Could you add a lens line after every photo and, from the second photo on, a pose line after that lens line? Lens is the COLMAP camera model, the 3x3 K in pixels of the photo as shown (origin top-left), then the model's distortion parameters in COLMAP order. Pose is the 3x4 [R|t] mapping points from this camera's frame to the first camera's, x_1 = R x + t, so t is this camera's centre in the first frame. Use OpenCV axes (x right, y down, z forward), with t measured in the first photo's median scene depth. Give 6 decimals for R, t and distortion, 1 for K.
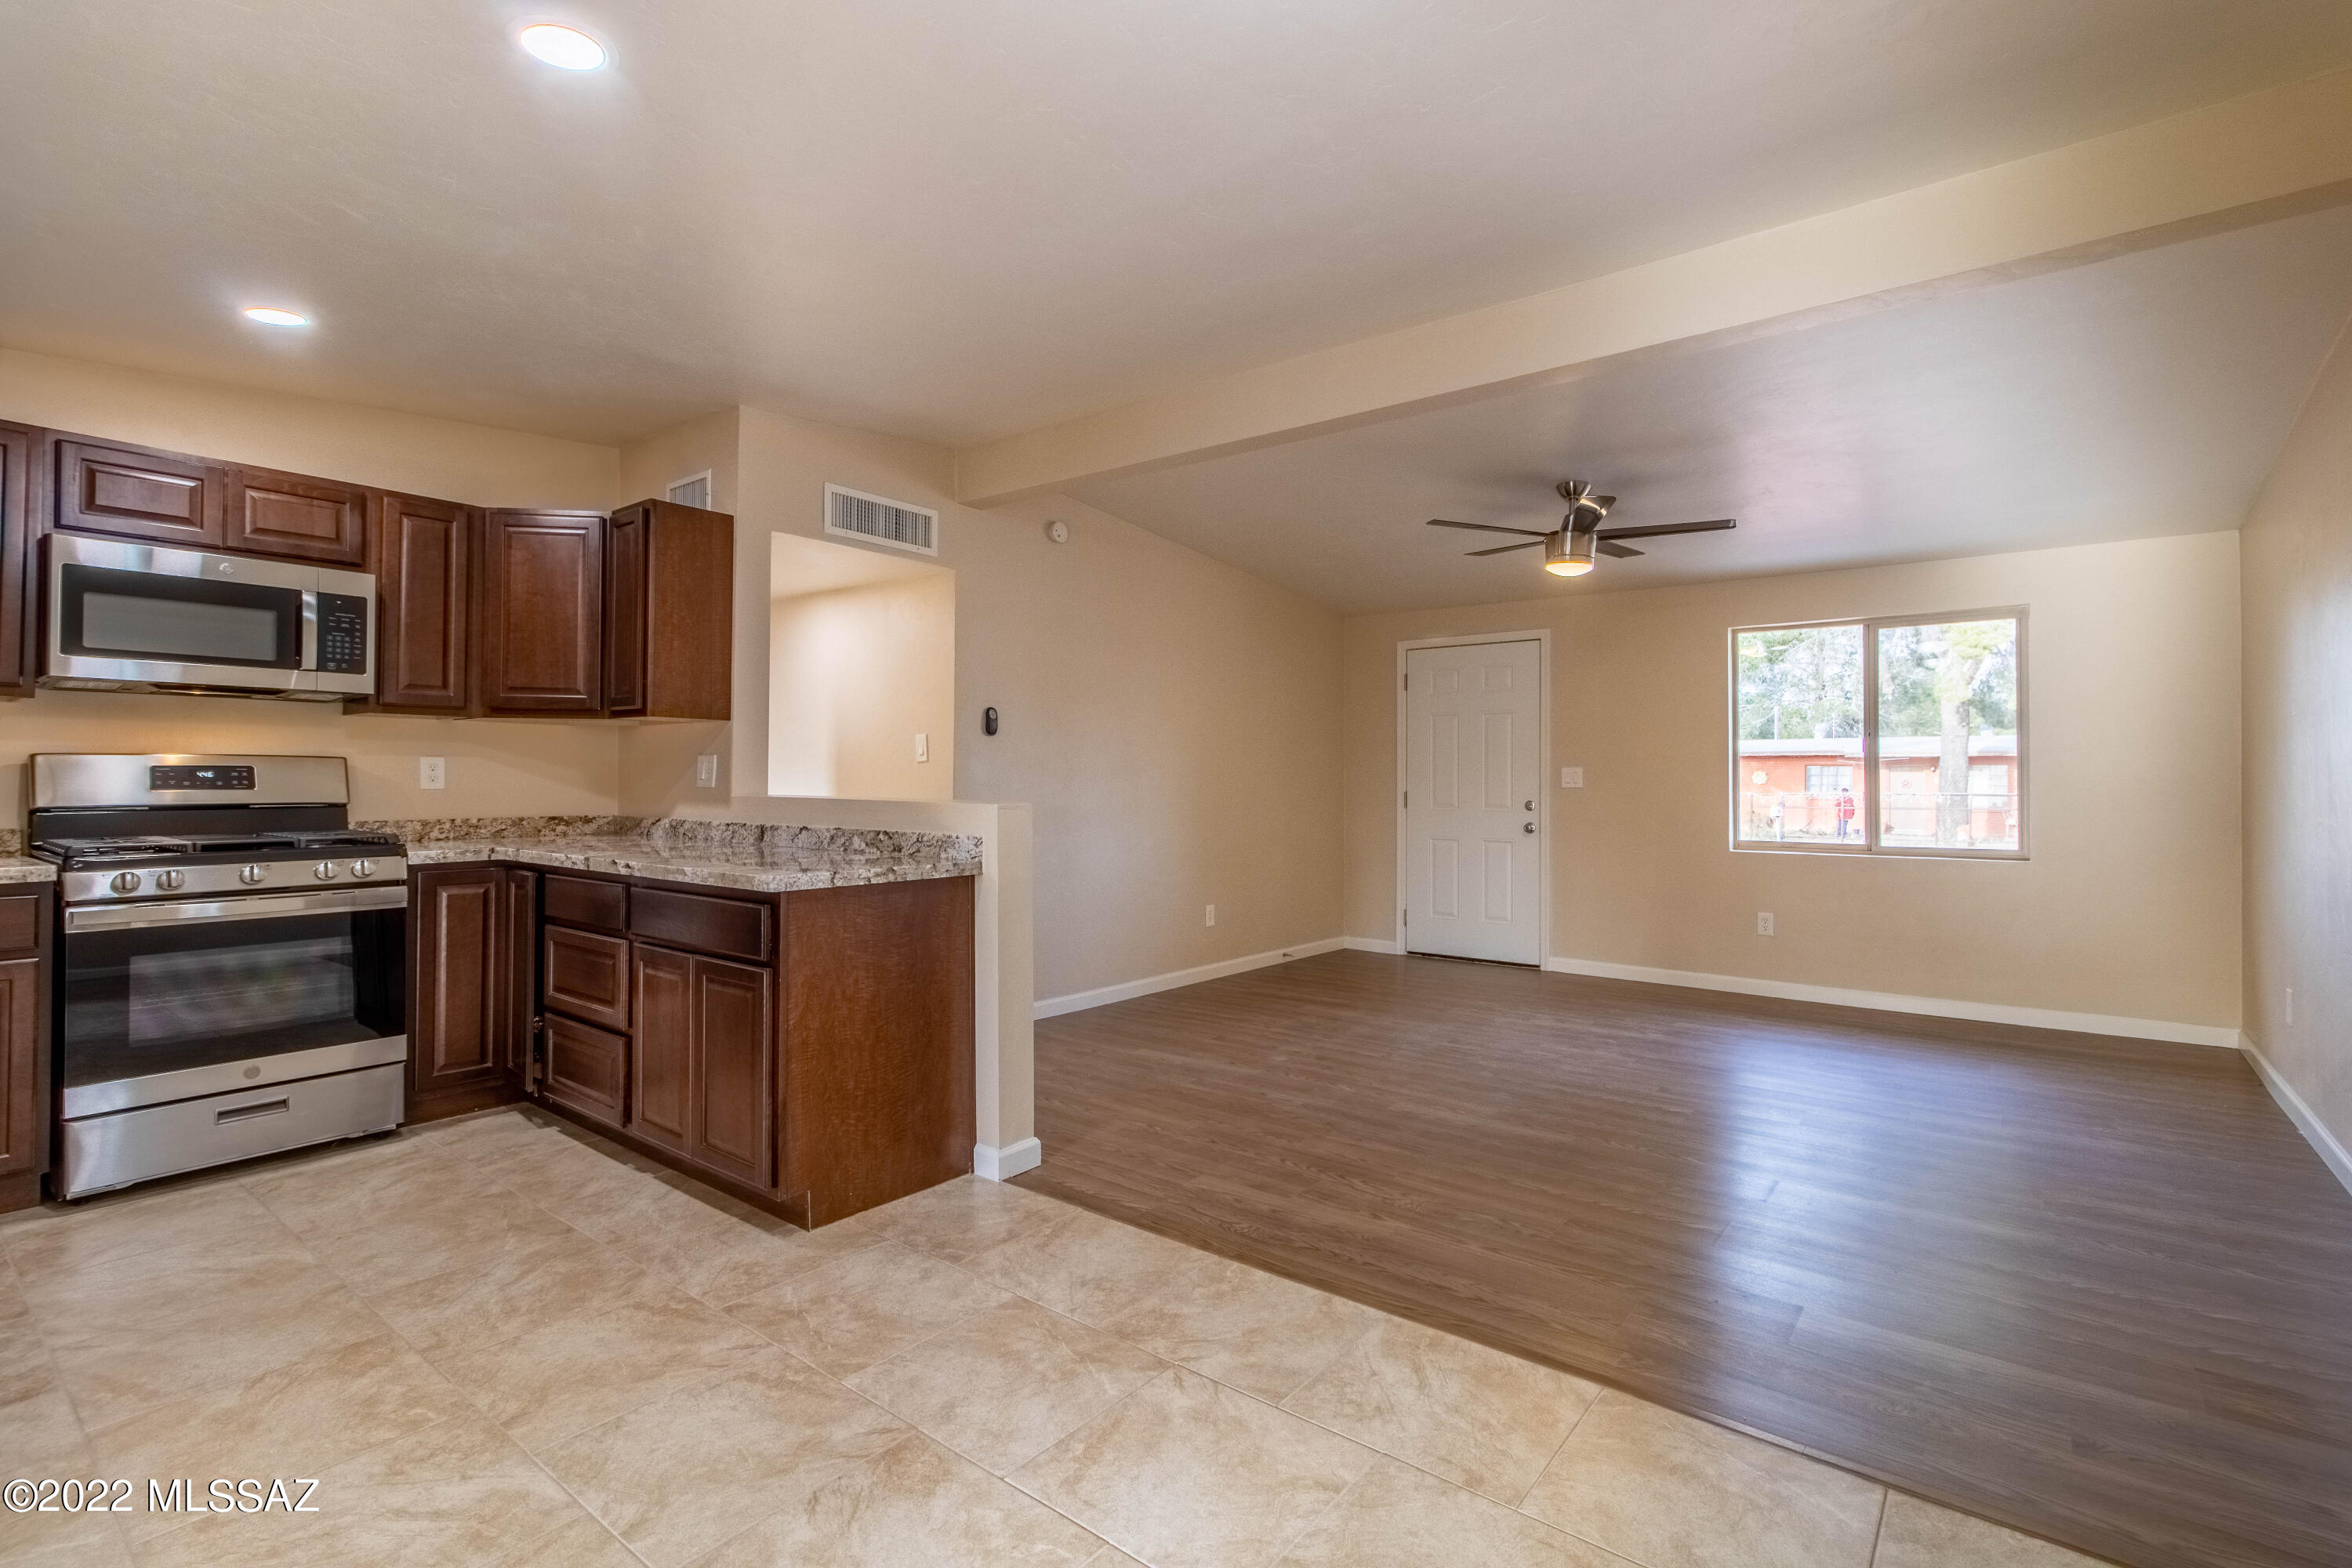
lens RADIAL K [[1086.8, 0, 1194.4], [0, 1086.8, 771.7], [0, 0, 1]] dist [0.000865, 0.000742]
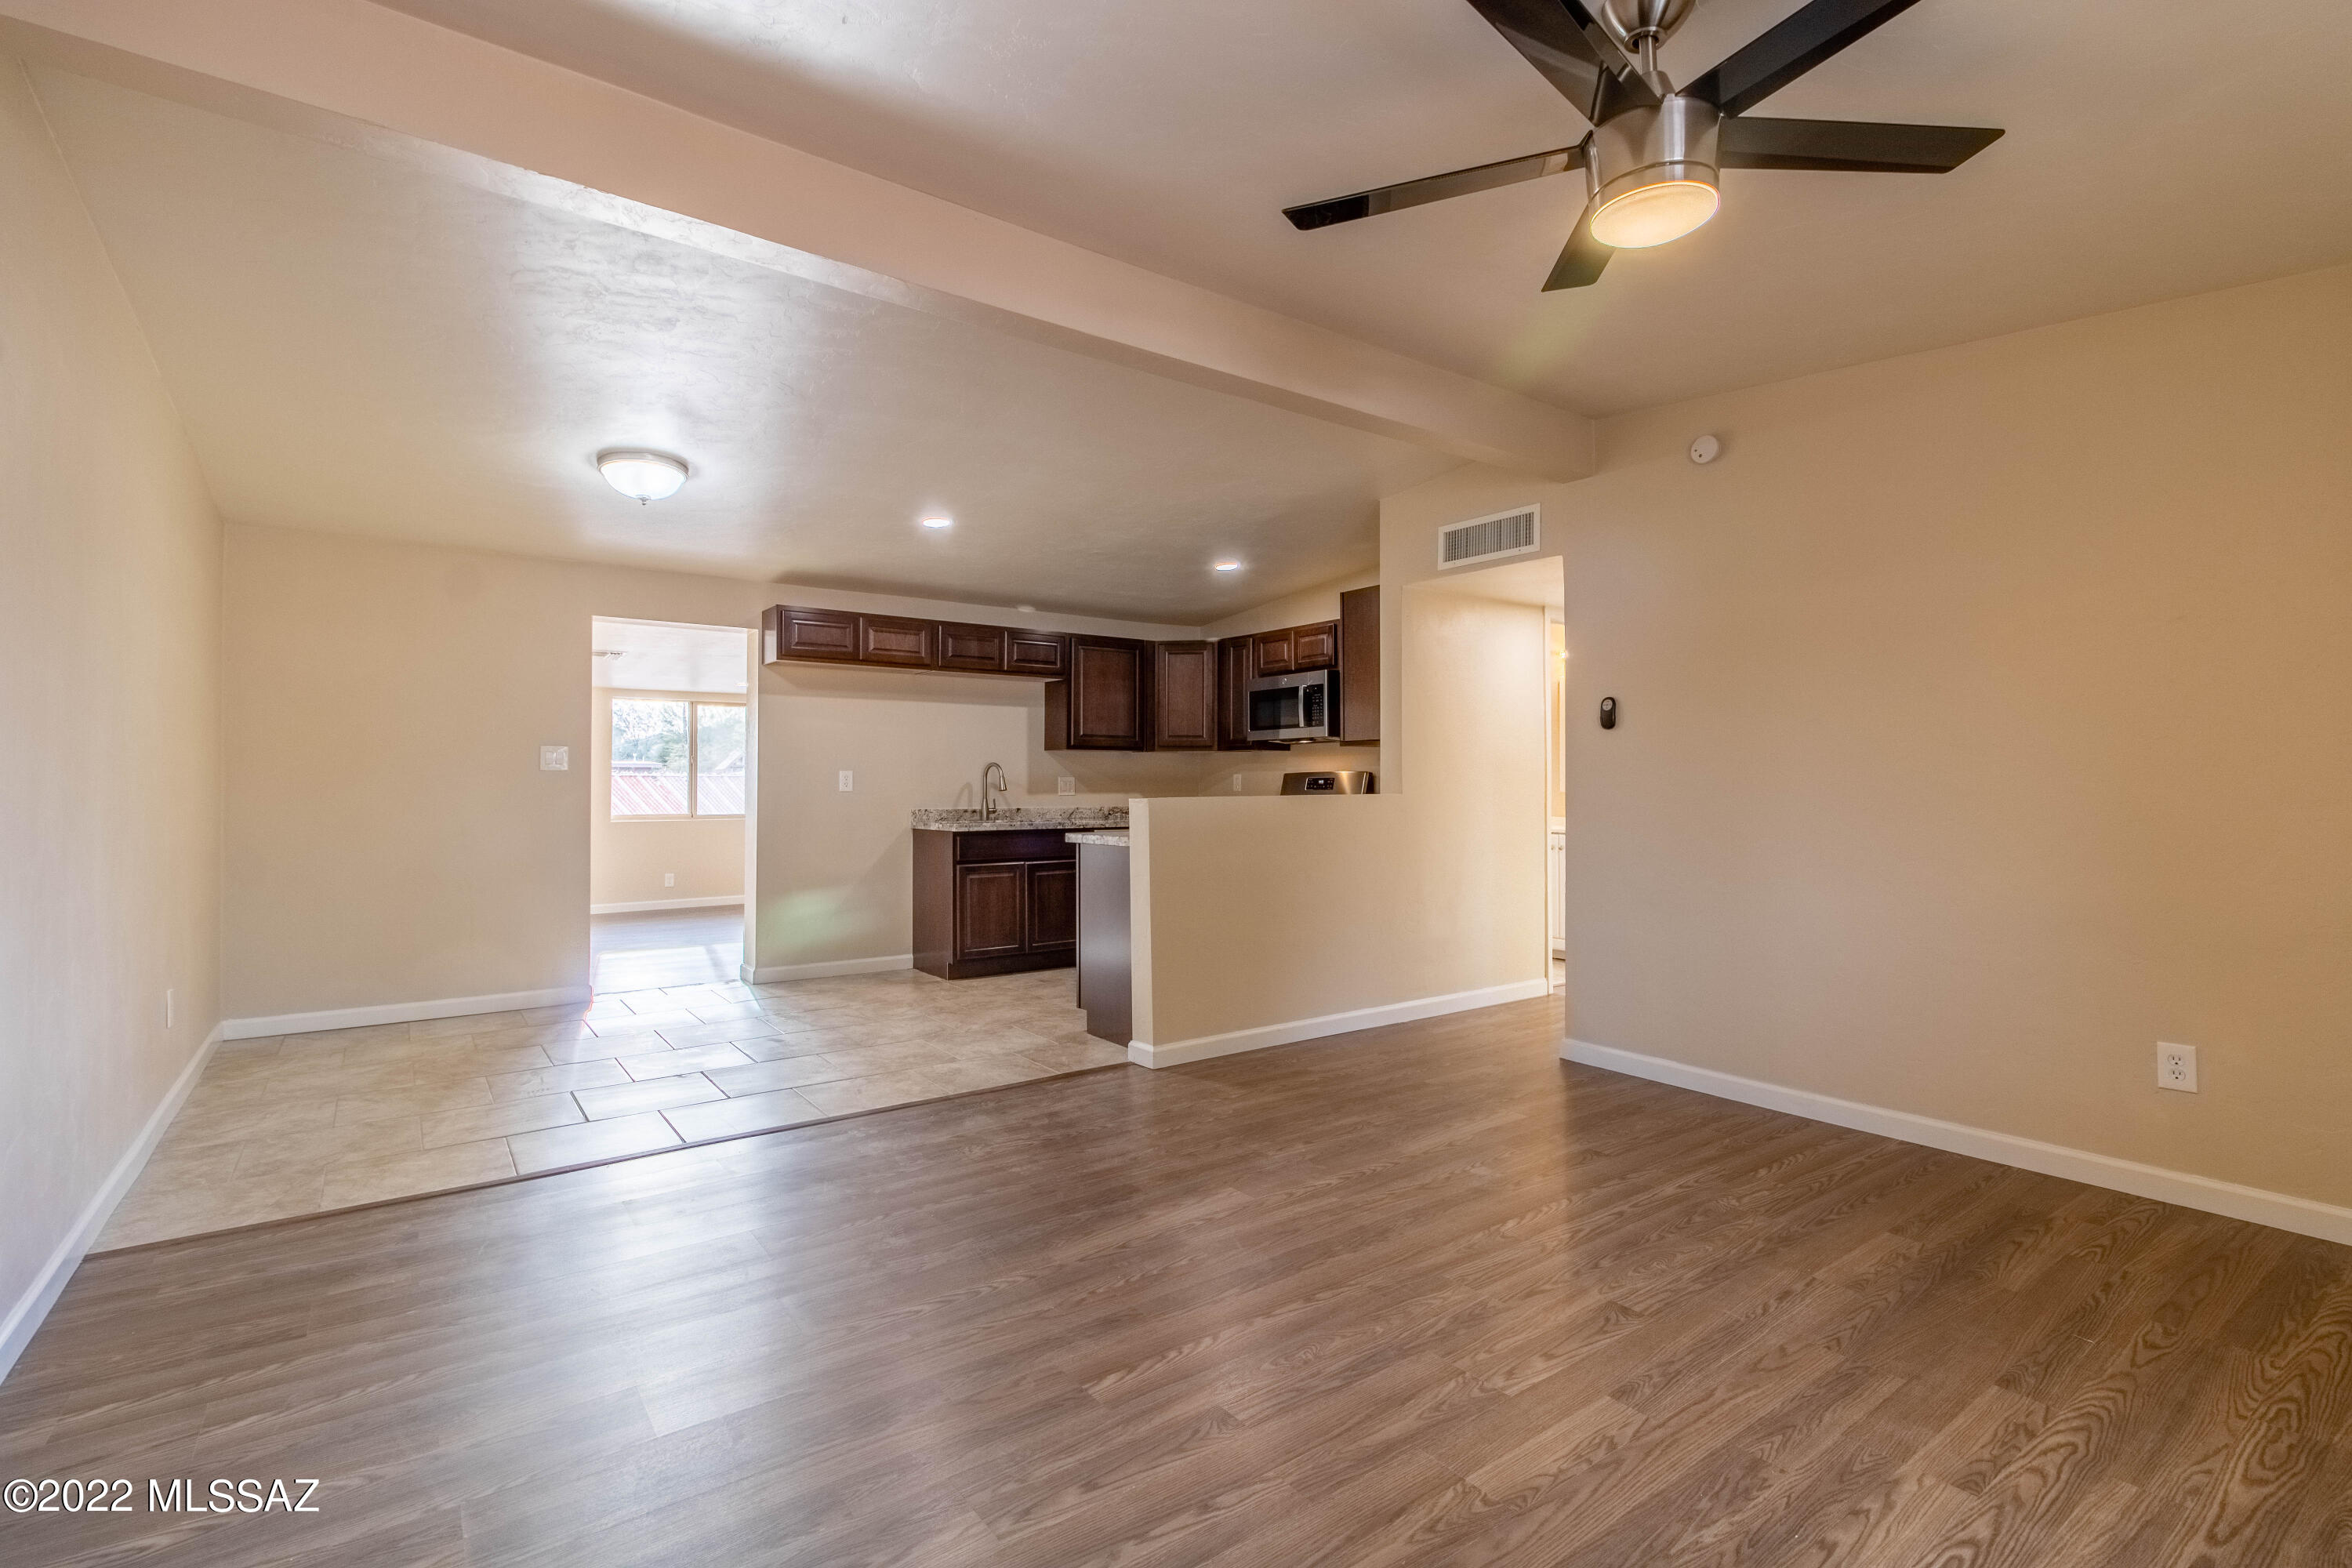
lens RADIAL K [[1086.8, 0, 1178.7], [0, 1086.8, 764.6], [0, 0, 1]] dist [0.000865, 0.000742]
pose [[-0.279629, -0.023992, -0.959808, 1.187981], [0.007346, 0.999605, -0.027127, 0.024766], [0.960080, -0.014636, -0.279342, 1.469534]]
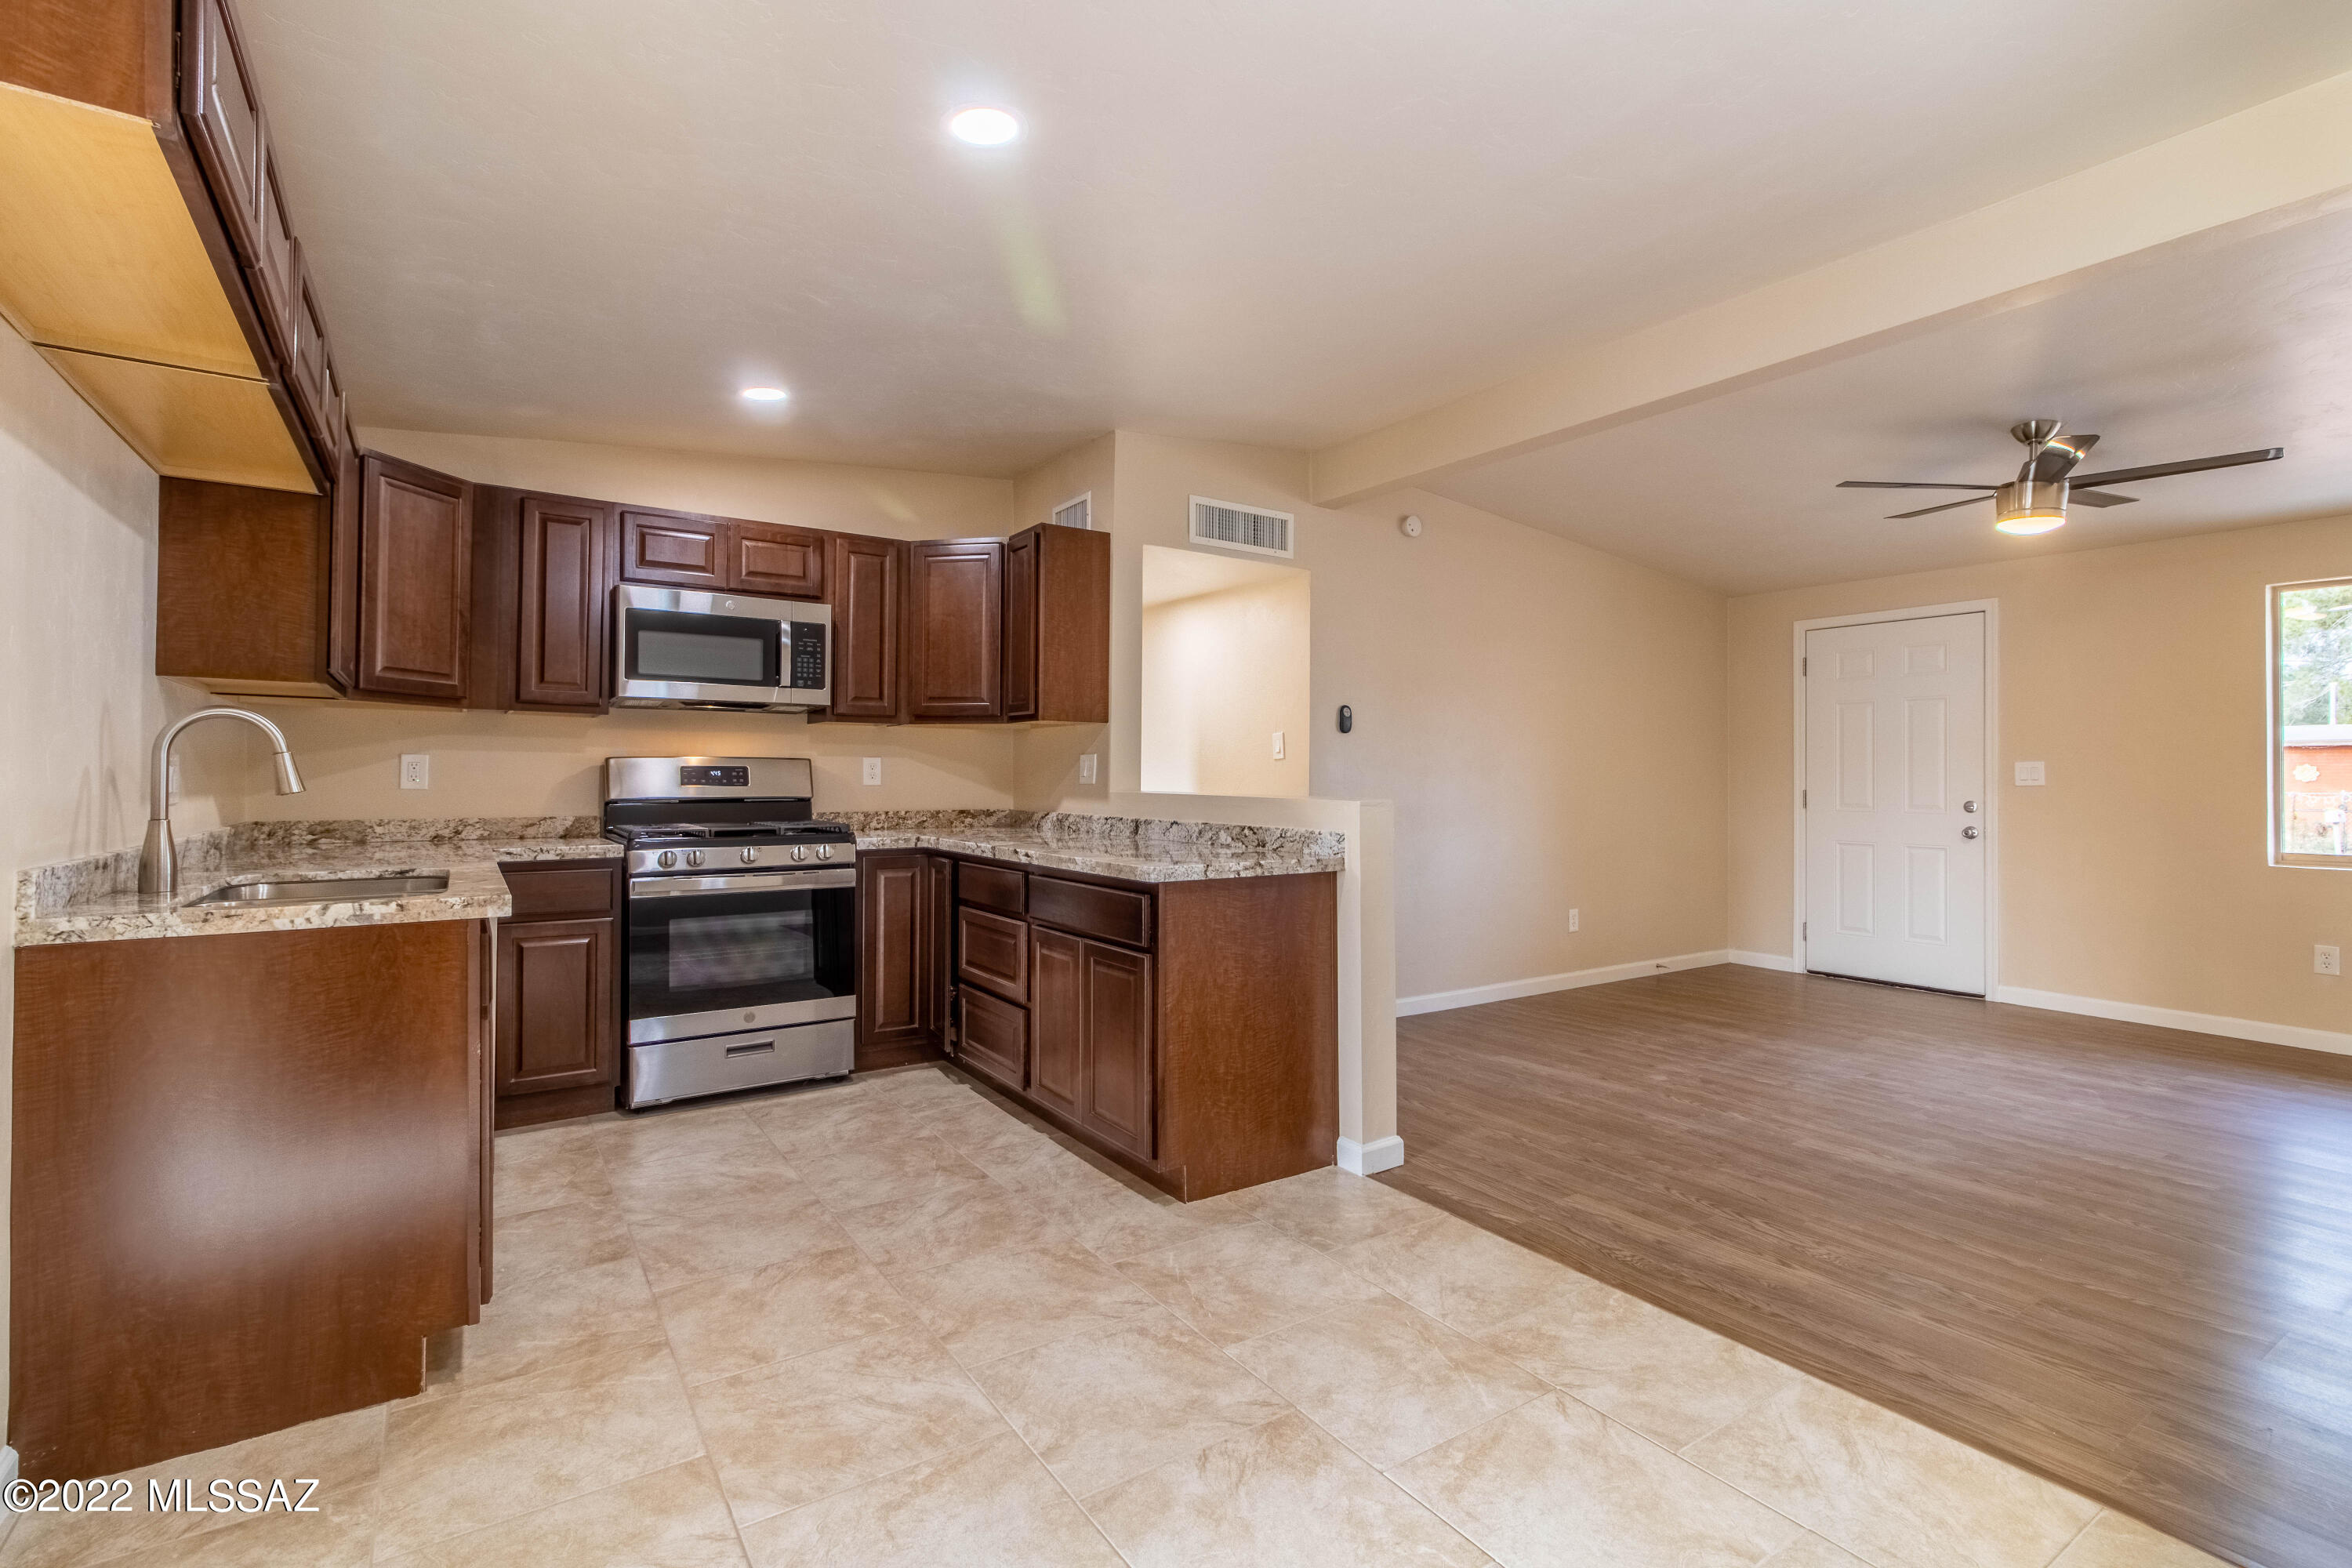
lens RADIAL K [[1086.8, 0, 1187.9], [0, 1086.8, 775.4], [0, 0, 1]] dist [0.000865, 0.000742]
pose [[0.950113, -0.001680, -0.311901, -0.018639], [0.003399, 0.999982, 0.004967, 0.000291], [0.311887, -0.005779, 0.950102, -0.003711]]
